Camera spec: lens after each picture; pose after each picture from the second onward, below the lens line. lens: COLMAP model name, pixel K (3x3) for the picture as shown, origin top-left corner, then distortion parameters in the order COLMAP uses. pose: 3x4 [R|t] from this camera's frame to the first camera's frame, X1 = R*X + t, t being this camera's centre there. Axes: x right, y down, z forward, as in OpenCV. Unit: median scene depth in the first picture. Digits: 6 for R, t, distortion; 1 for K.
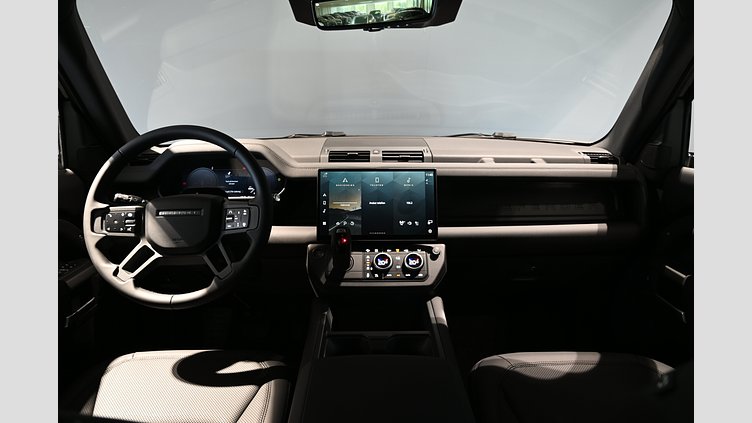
lens RADIAL K [[439.3, 0, 374.3], [0, 439.3, 215.5], [0, 0, 1]] dist [-0.004480, 0.000425]
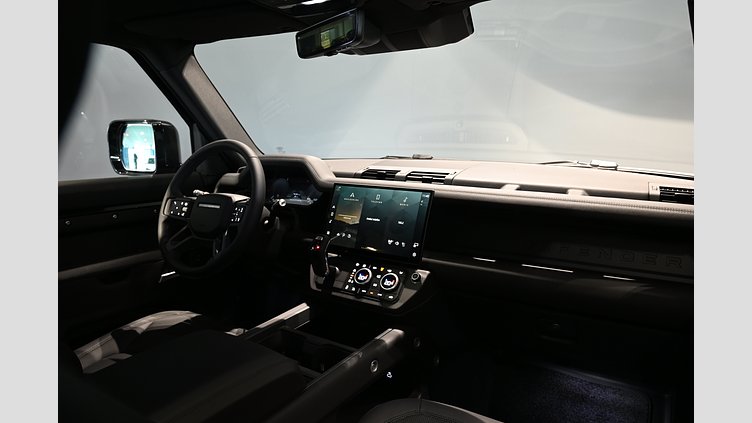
lens RADIAL K [[454.4, 0, 377.3], [0, 454.4, 208.7], [0, 0, 1]] dist [-0.005229, -0.000249]
pose [[0.832807, 0.091457, -0.545956, 0.585057], [-0.141740, 0.988610, -0.050602, -0.000974], [0.535110, 0.119526, 0.836284, 0.128616]]
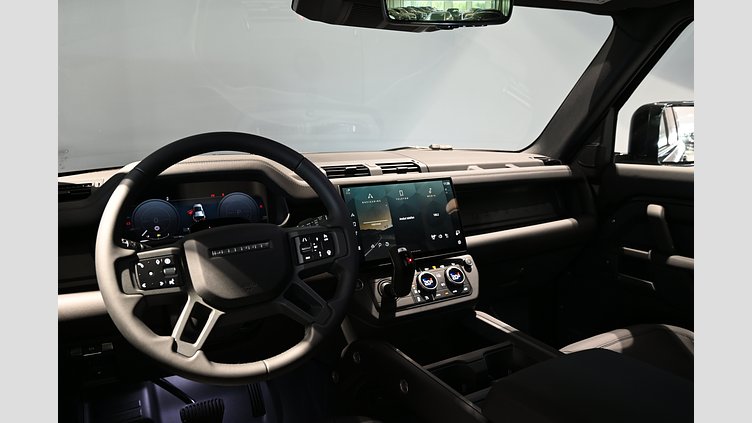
lens RADIAL K [[508.5, 0, 376.9], [0, 508.5, 210.4], [0, 0, 1]] dist [-0.017426, -0.000602]
pose [[0.871197, -0.089762, 0.482658, -0.545722], [0.135329, 0.988961, -0.060347, 0.010211], [-0.471913, 0.117892, 0.873727, 0.124355]]
